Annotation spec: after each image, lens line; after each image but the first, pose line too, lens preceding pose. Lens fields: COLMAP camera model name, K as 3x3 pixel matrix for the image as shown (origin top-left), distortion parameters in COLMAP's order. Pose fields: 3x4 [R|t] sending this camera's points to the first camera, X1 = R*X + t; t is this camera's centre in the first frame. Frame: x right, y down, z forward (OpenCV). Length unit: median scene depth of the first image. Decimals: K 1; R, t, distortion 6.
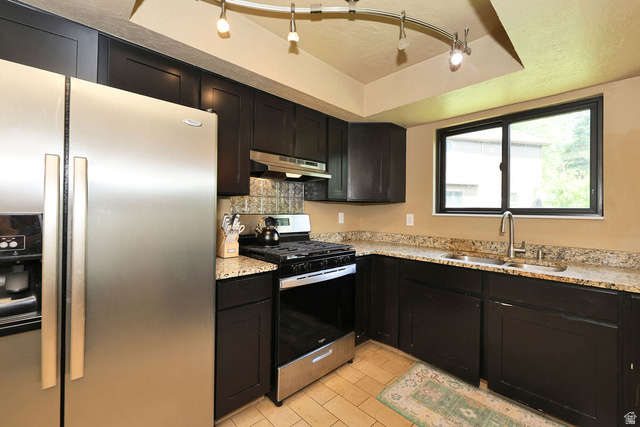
lens RADIAL K [[270.7, 0, 322.6], [0, 270.7, 211.4], [0, 0, 1]] dist [0.001540, 0.000420]
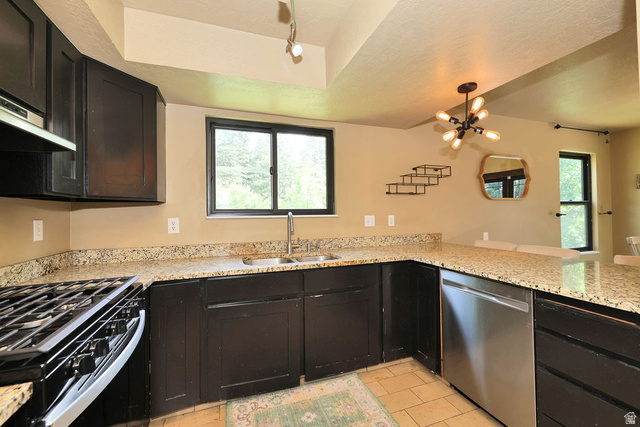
lens RADIAL K [[270.7, 0, 322.6], [0, 270.7, 211.4], [0, 0, 1]] dist [0.001540, 0.000420]
pose [[0.411245, -0.010806, 0.911461, -0.235690], [0.020392, 0.999789, 0.002652, -0.002752], [-0.911297, 0.017496, 0.411379, 0.384291]]
